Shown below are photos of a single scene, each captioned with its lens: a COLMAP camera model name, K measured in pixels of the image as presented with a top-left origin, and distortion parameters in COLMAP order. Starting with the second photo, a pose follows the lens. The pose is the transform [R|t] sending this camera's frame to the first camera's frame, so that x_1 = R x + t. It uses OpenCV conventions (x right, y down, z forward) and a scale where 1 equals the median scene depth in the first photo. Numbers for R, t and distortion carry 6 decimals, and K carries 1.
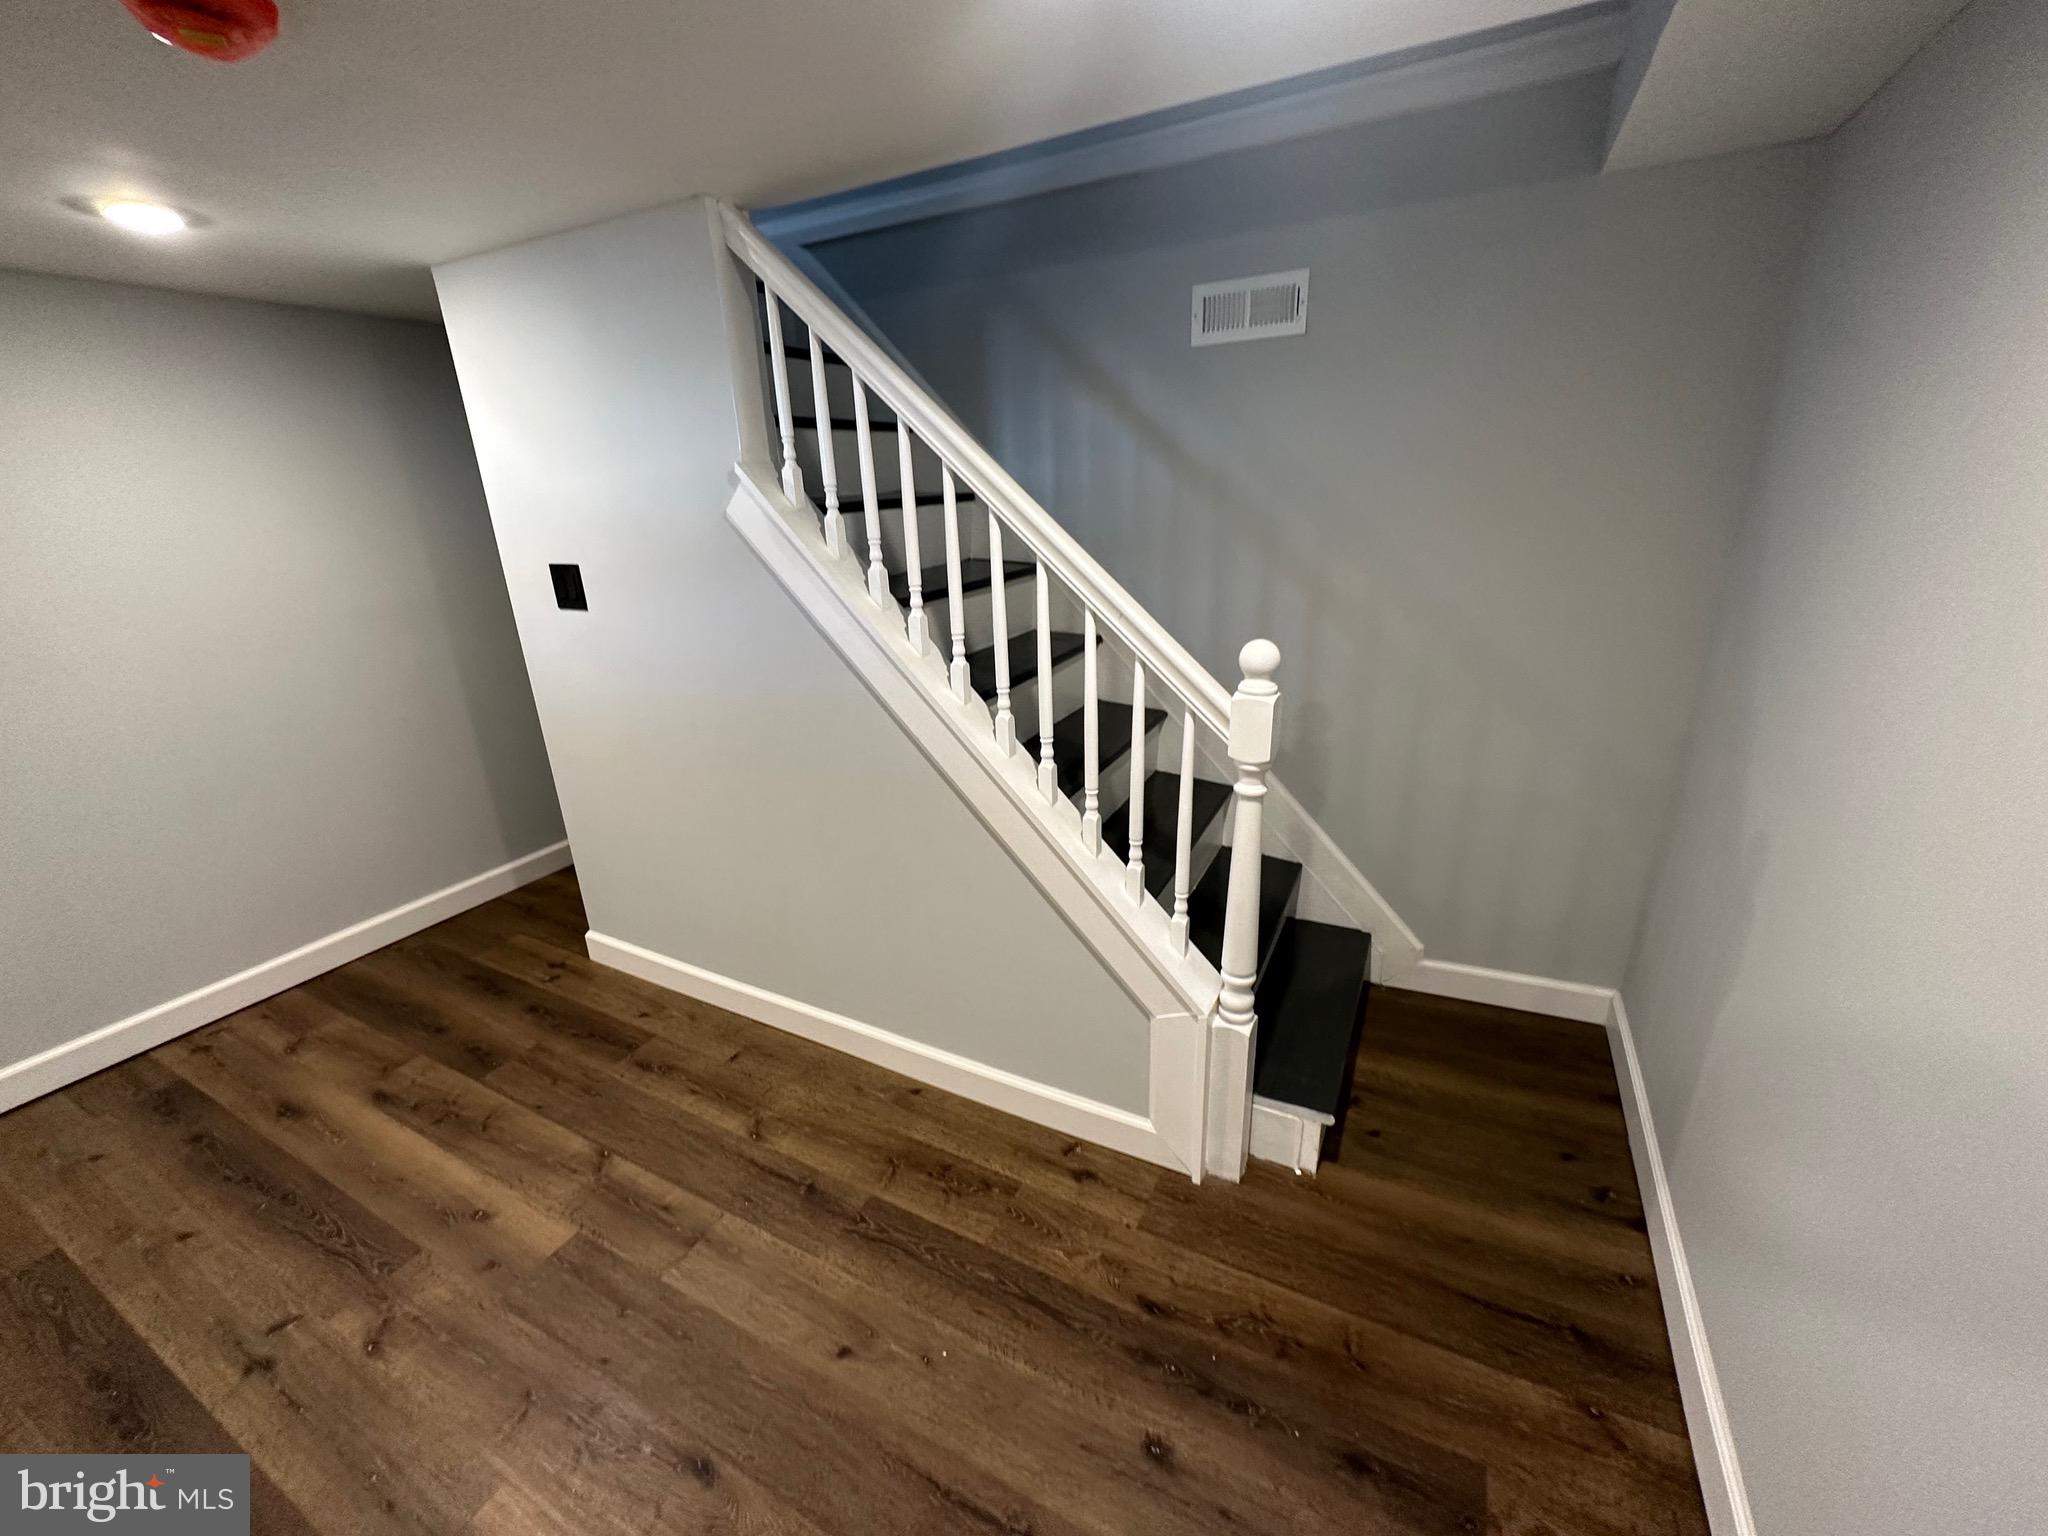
lens RADIAL K [[816.0, 0, 1024.2], [0, 816.0, 770.2], [0, 0, 1]] dist [-0.002220, 0.000022]
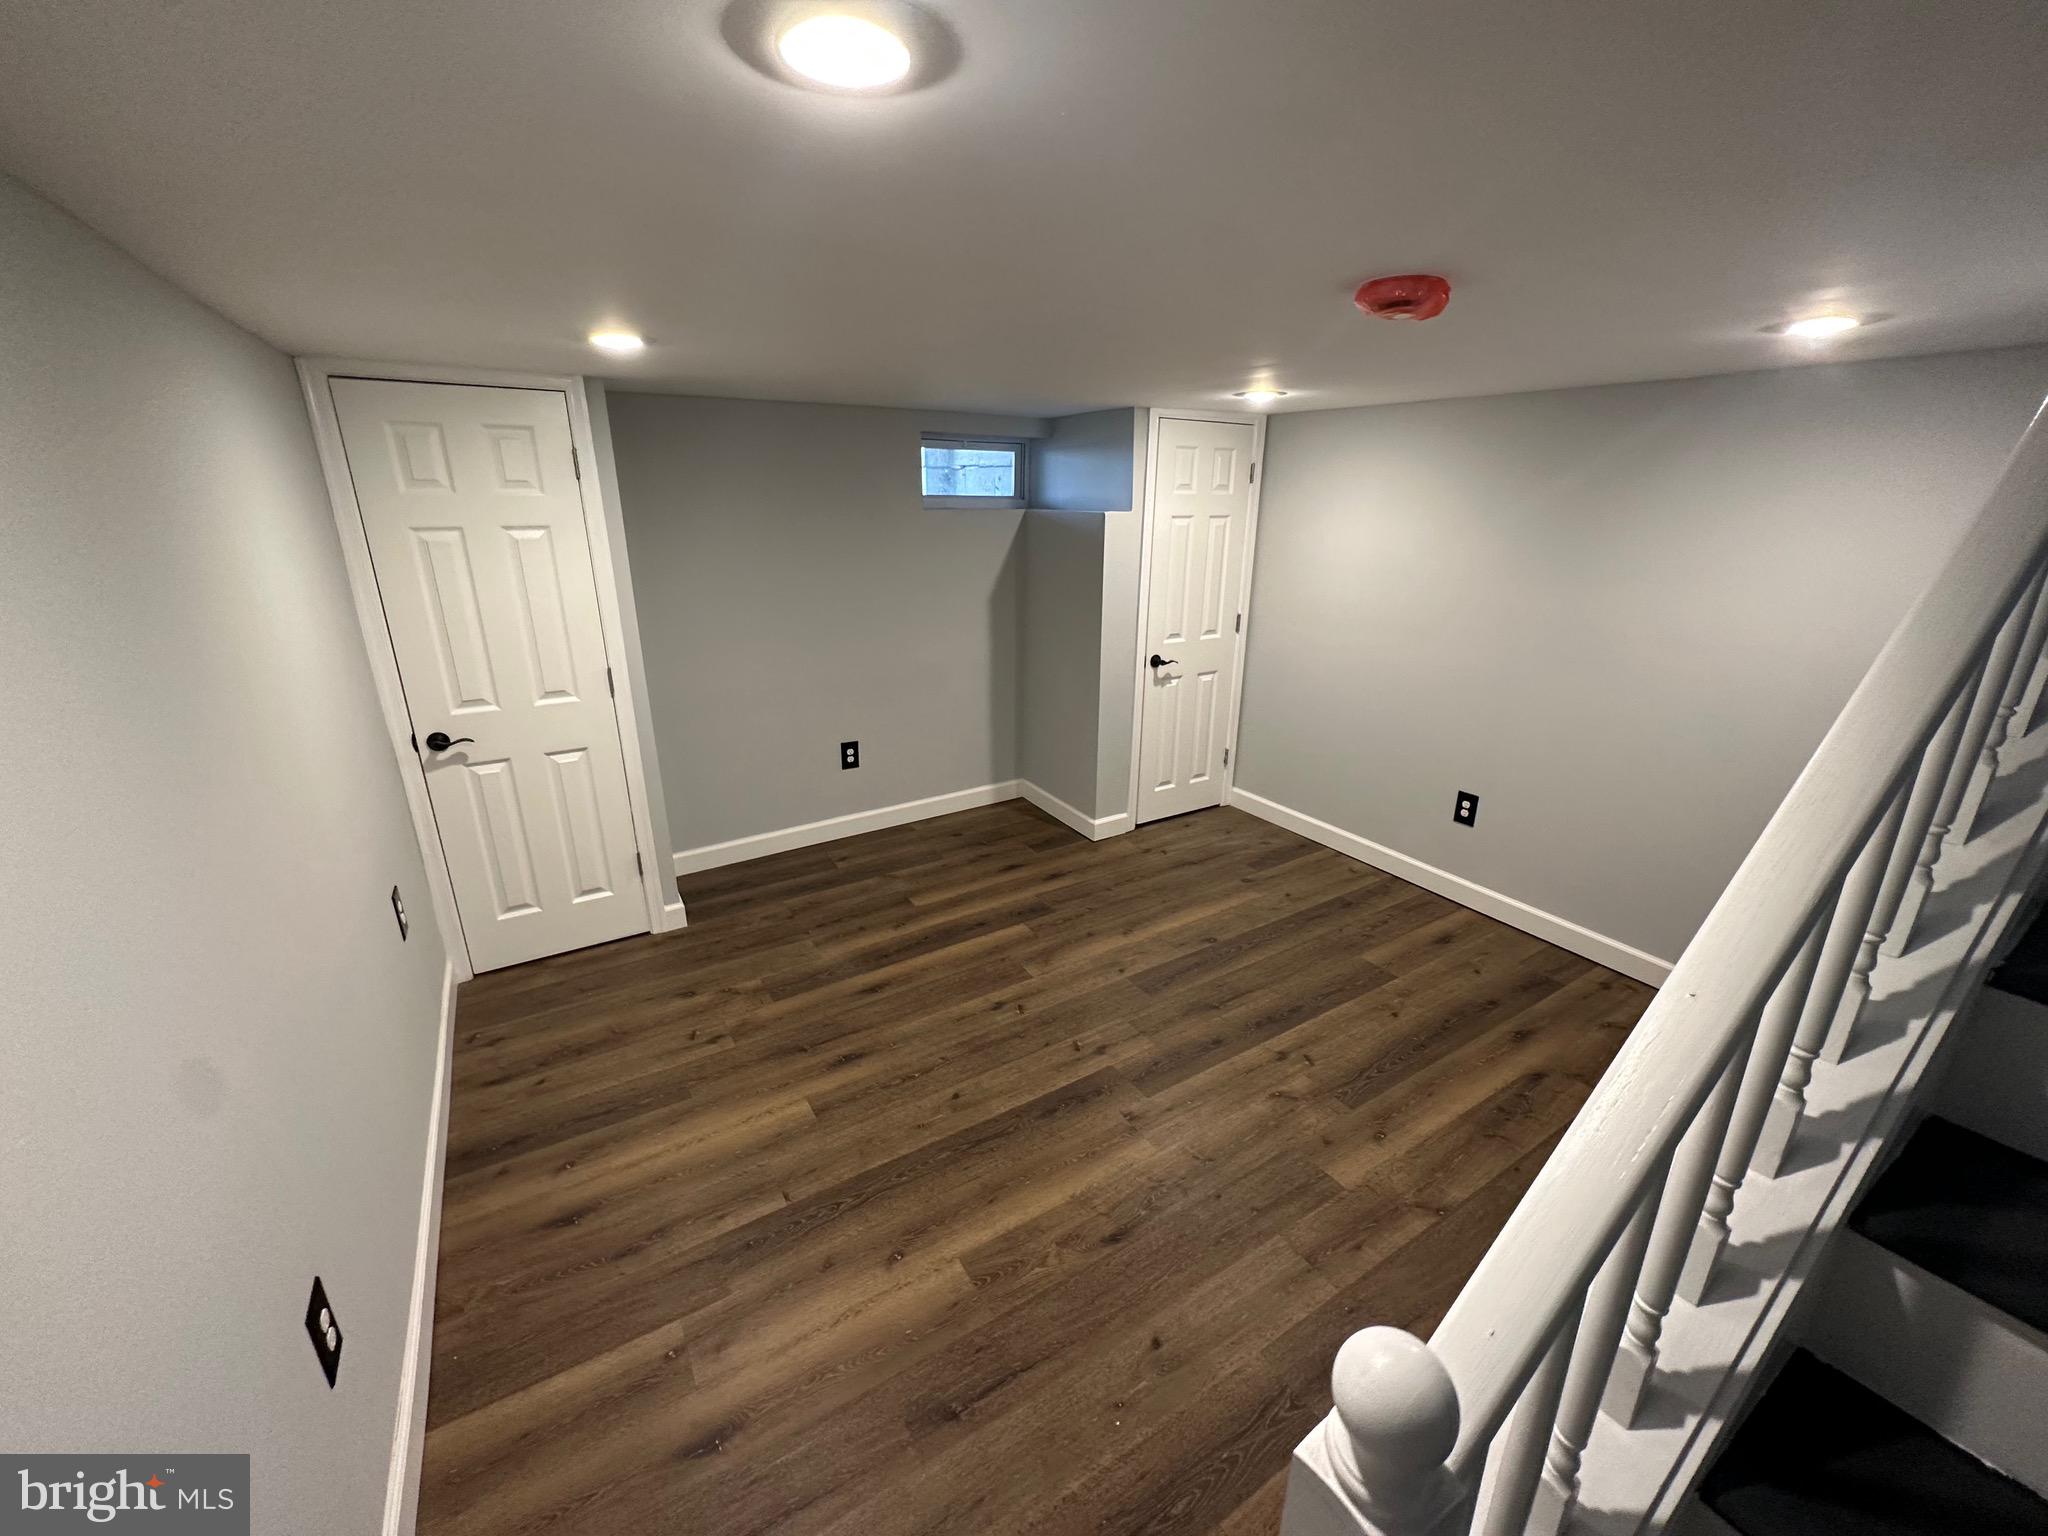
lens RADIAL K [[816.0, 0, 1024.2], [0, 816.0, 770.2], [0, 0, 1]] dist [-0.002220, 0.000022]
pose [[-0.509193, 0.305874, -0.804465, 0.483730], [-0.273199, 0.828928, 0.488099, -0.412820], [0.816140, 0.468315, -0.338520, 0.743059]]
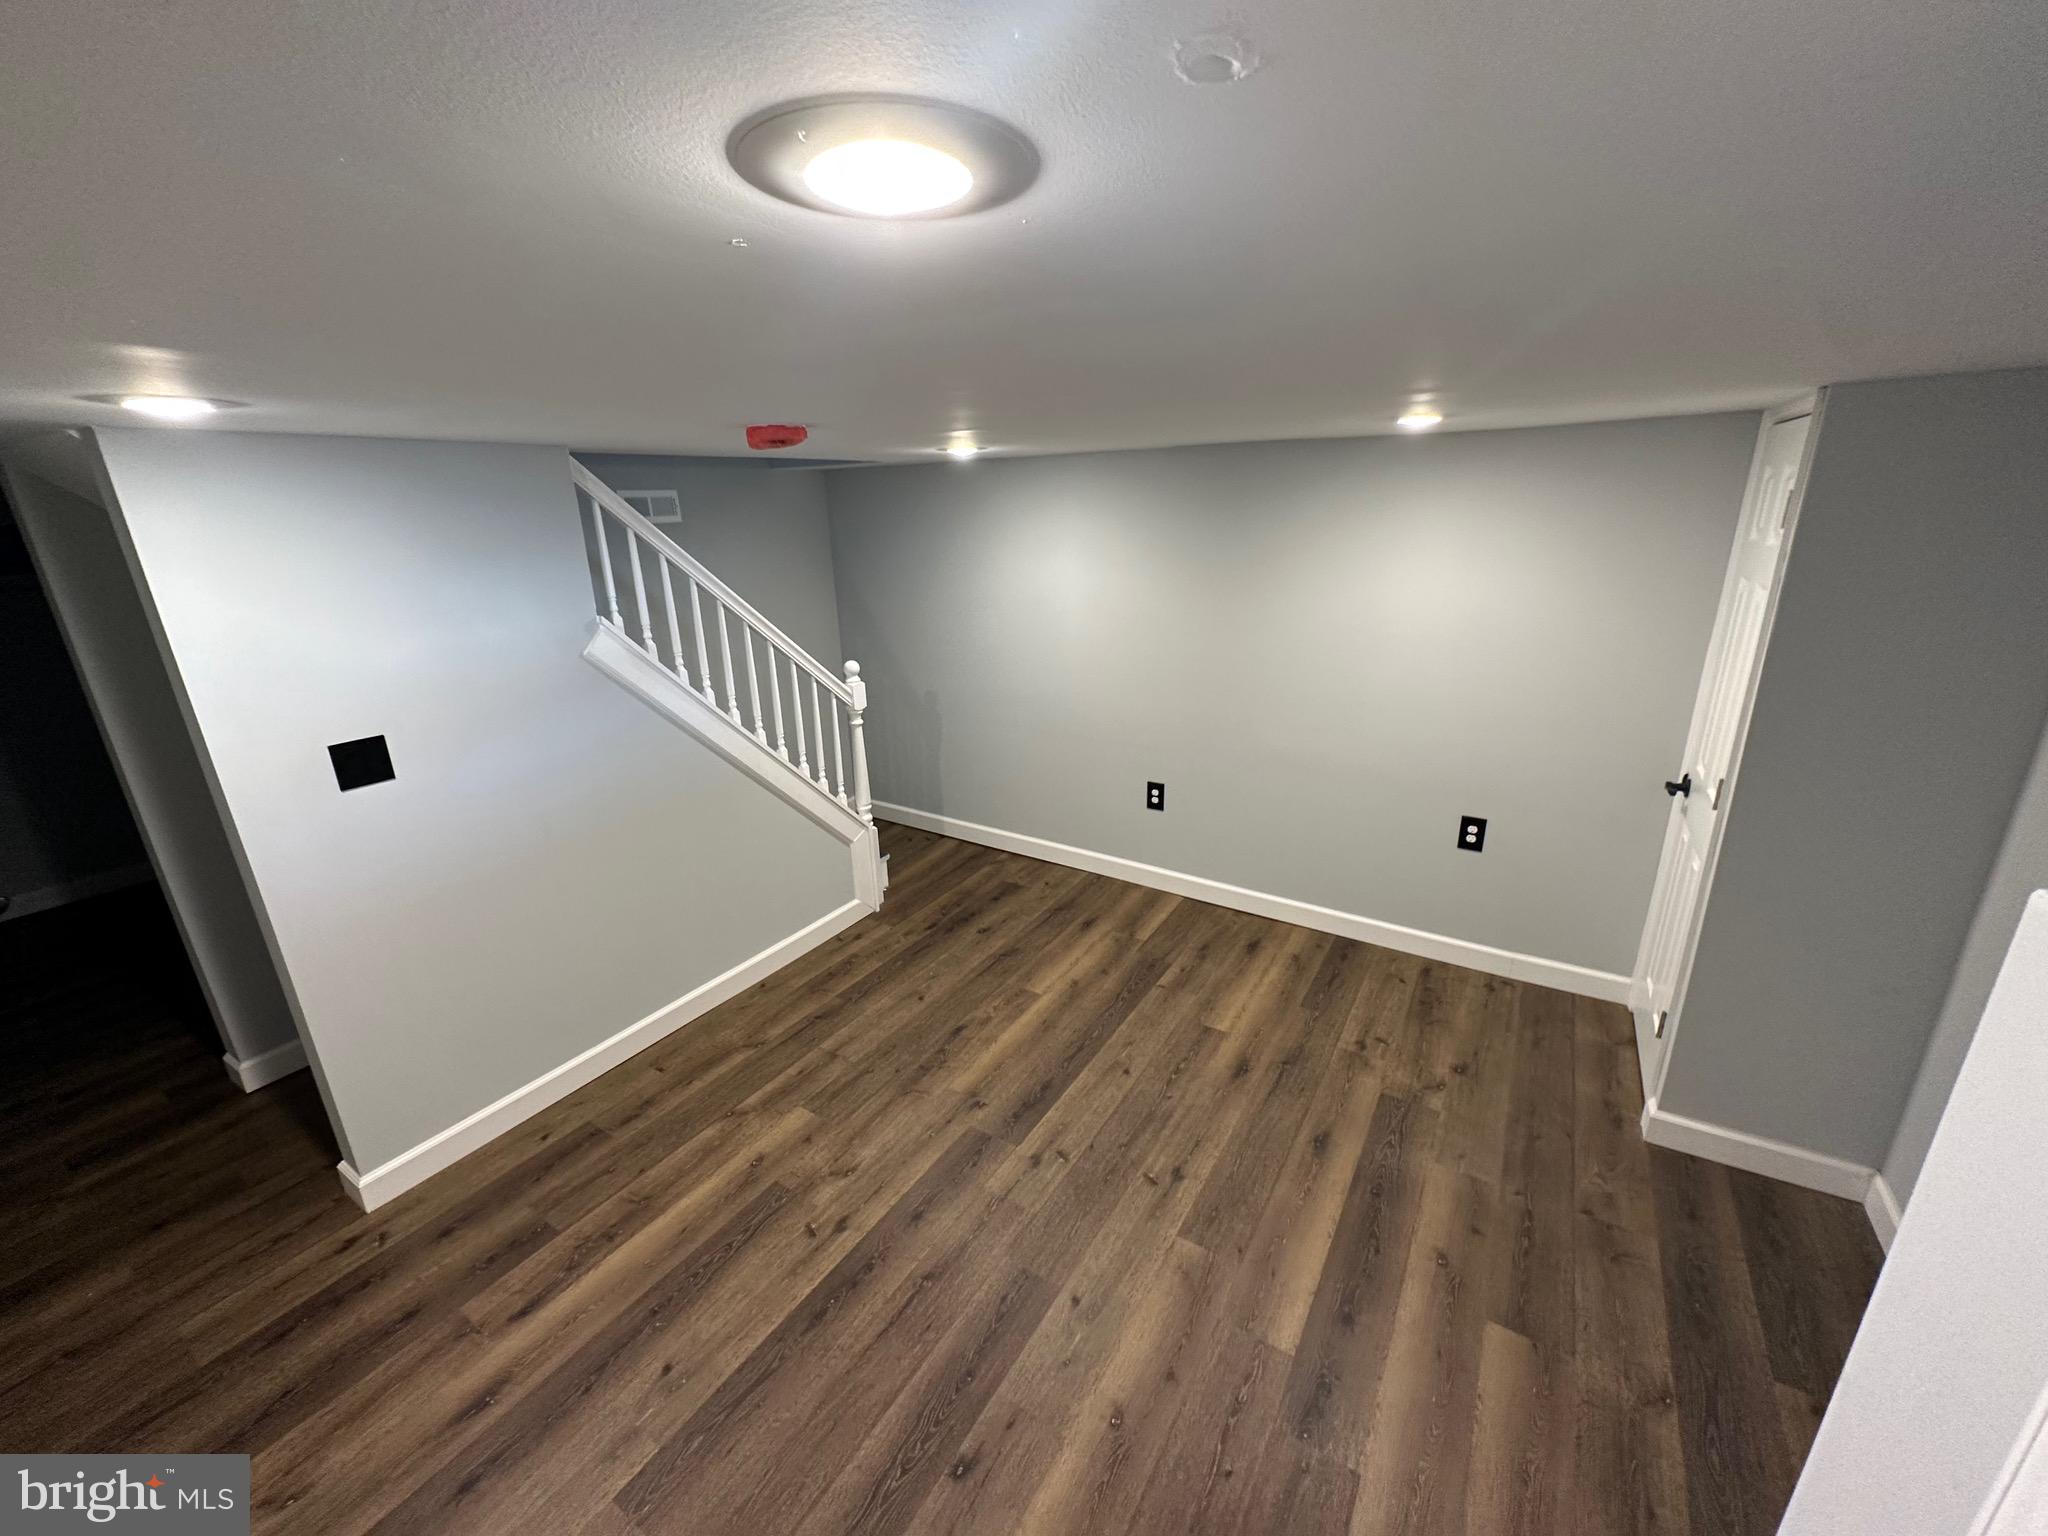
lens RADIAL K [[816.0, 0, 1024.2], [0, 816.0, 770.2], [0, 0, 1]] dist [-0.002220, 0.000022]
pose [[0.086716, -0.280467, 0.955939, -1.825718], [0.352022, 0.906279, 0.233964, -0.216112], [-0.931966, 0.316223, 0.177319, 0.143040]]
